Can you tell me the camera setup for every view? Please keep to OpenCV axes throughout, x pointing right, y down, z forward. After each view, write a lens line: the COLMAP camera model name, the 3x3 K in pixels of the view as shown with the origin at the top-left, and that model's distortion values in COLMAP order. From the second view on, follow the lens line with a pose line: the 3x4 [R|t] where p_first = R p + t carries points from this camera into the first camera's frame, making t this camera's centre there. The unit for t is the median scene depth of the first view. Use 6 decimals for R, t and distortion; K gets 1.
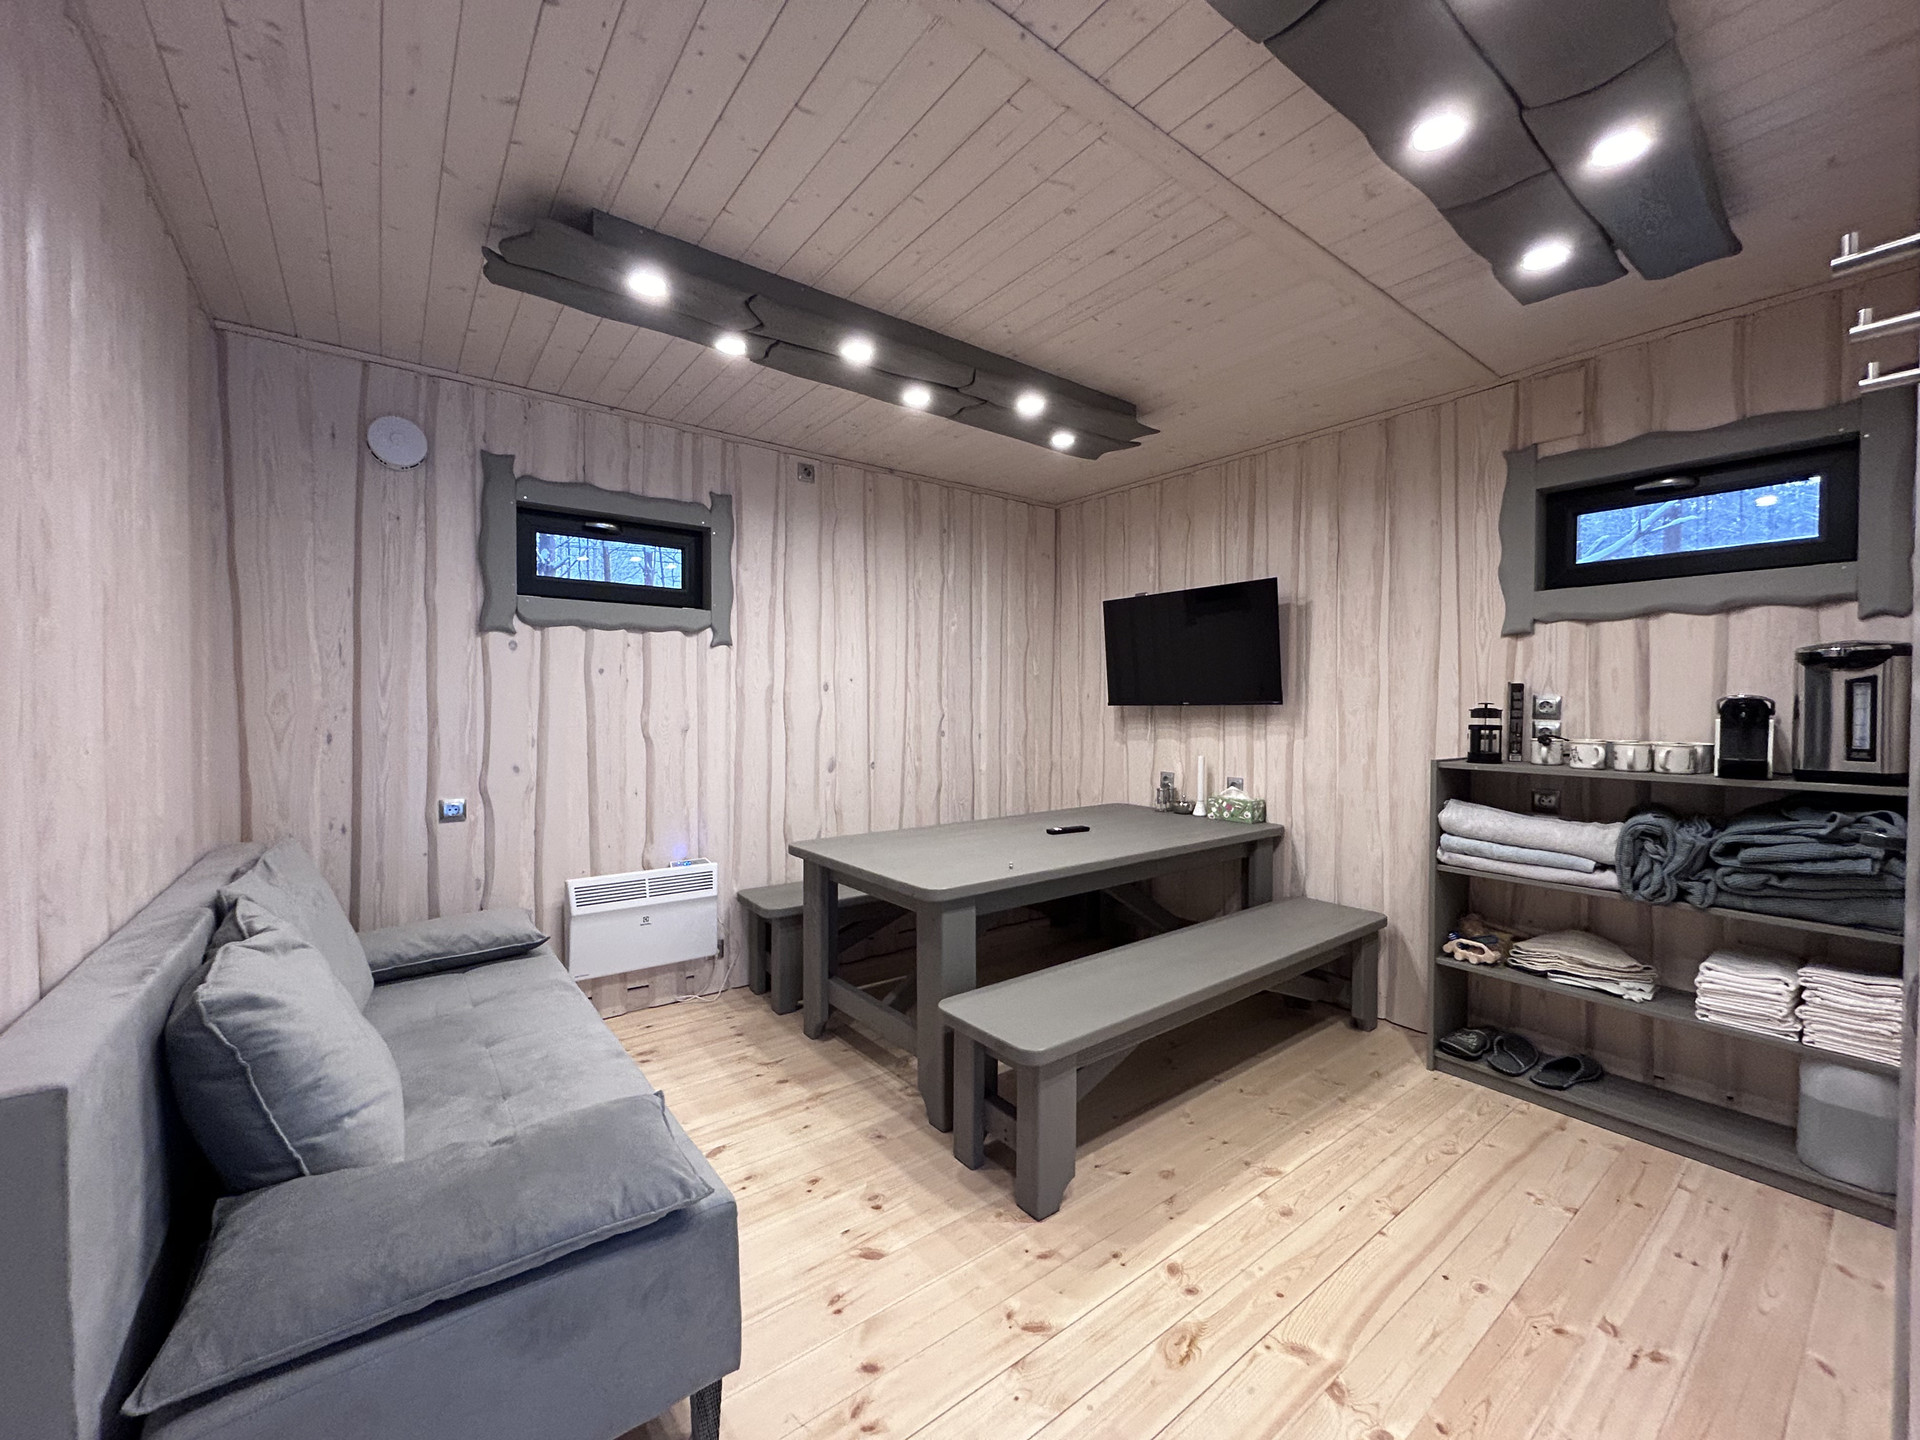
lens RADIAL K [[768.8, 0, 968.1], [0, 768.8, 714.5], [0, 0, 1]] dist [-0.000973, -0.000881]
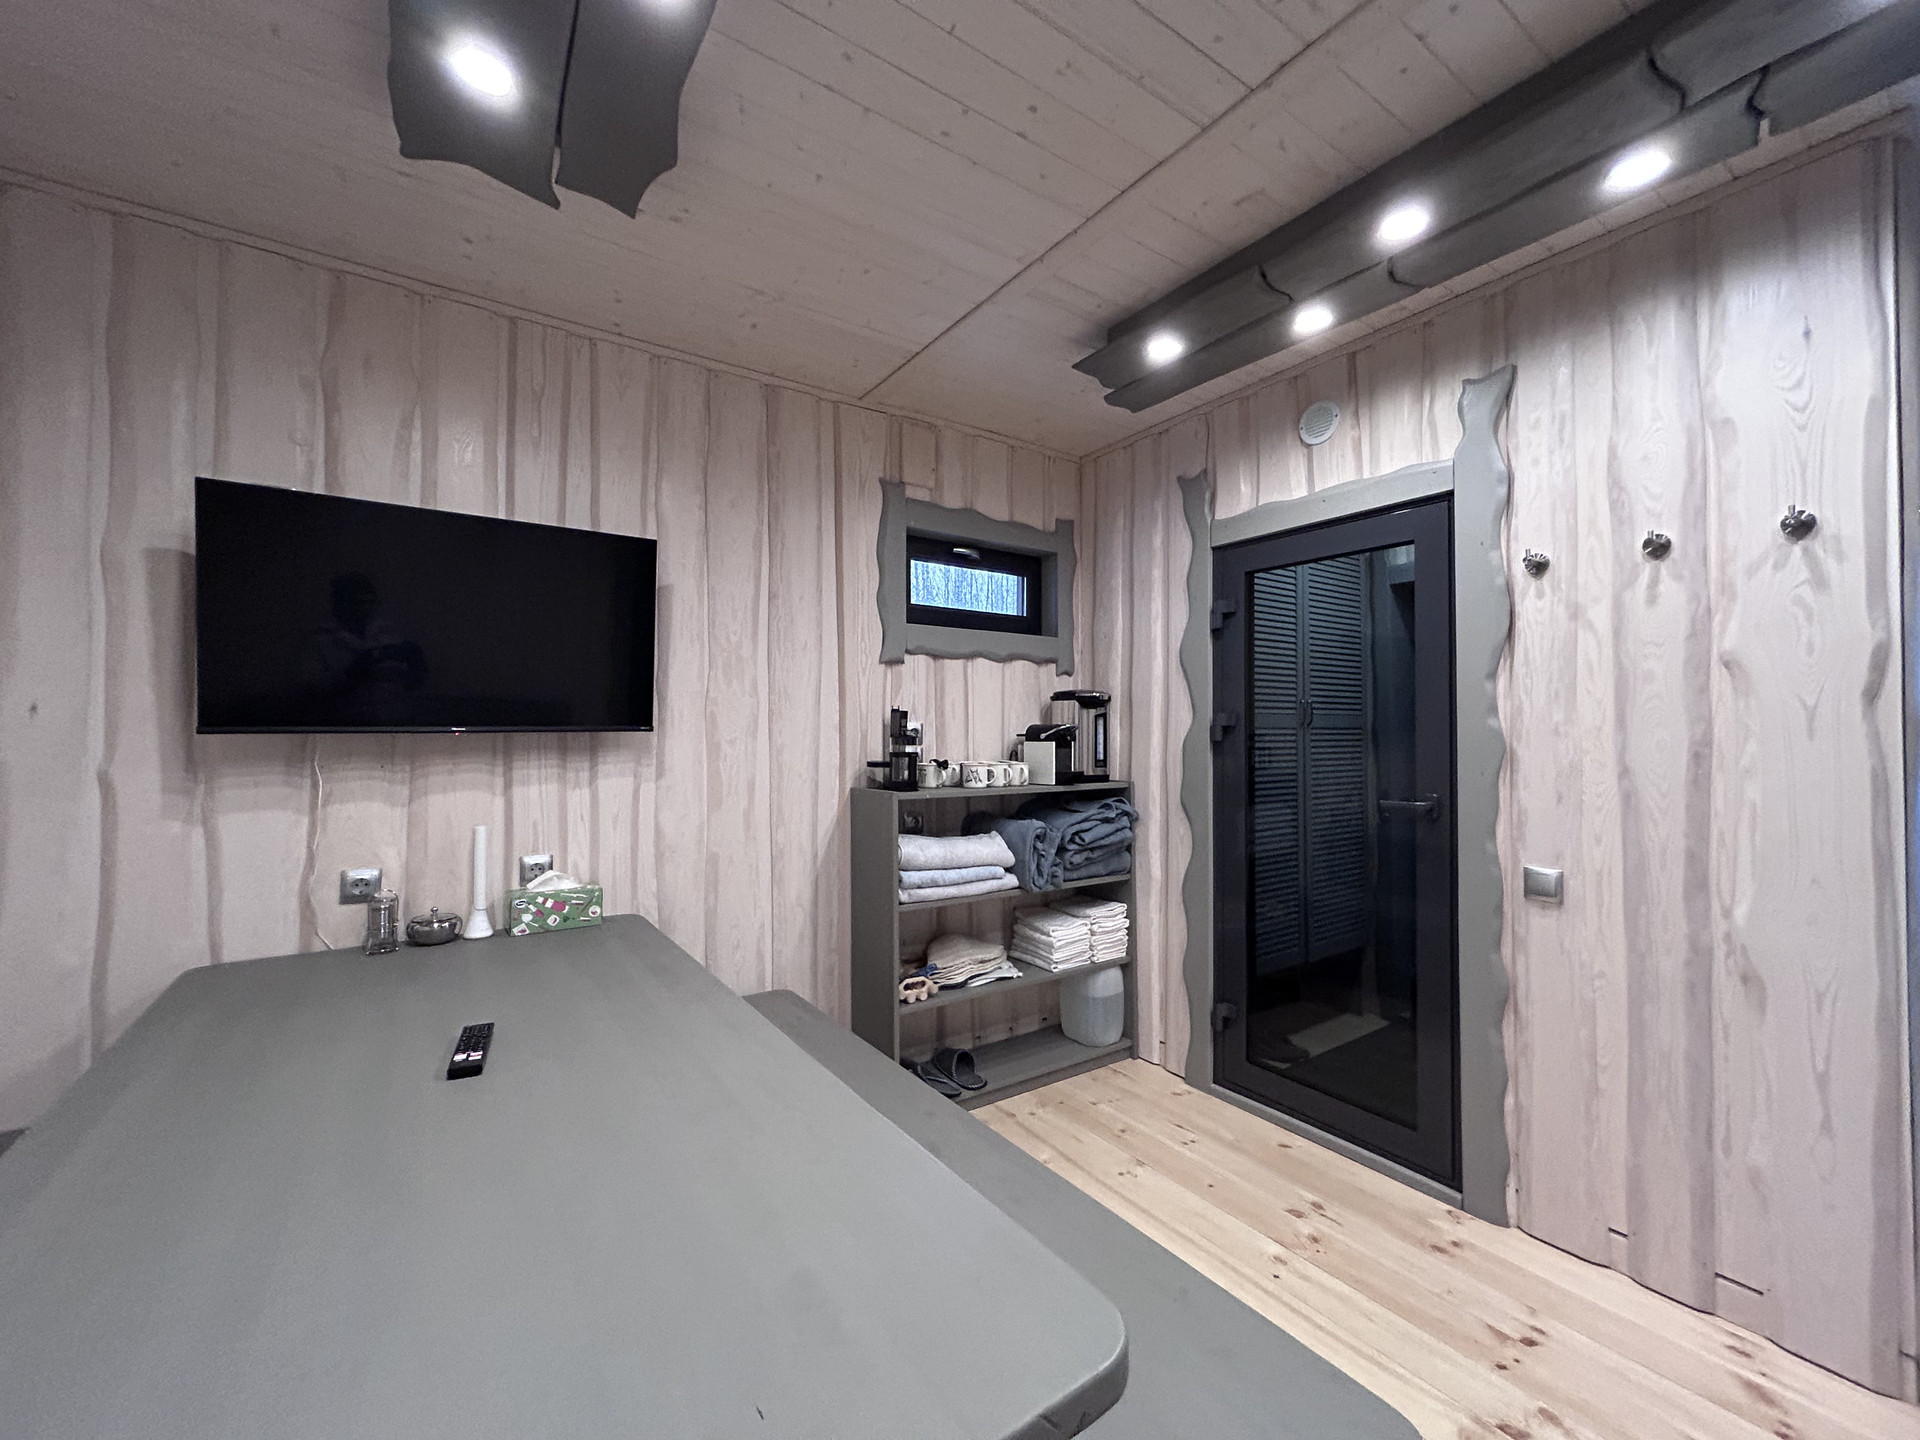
lens RADIAL K [[768.8, 0, 958.8], [0, 768.8, 718.5], [0, 0, 1]] dist [-0.000973, -0.000881]
pose [[0.069196, 0.016893, 0.997460, -0.306326], [0.014504, 0.999734, -0.017937, -0.010785], [-0.997498, 0.015708, 0.068932, 0.883475]]
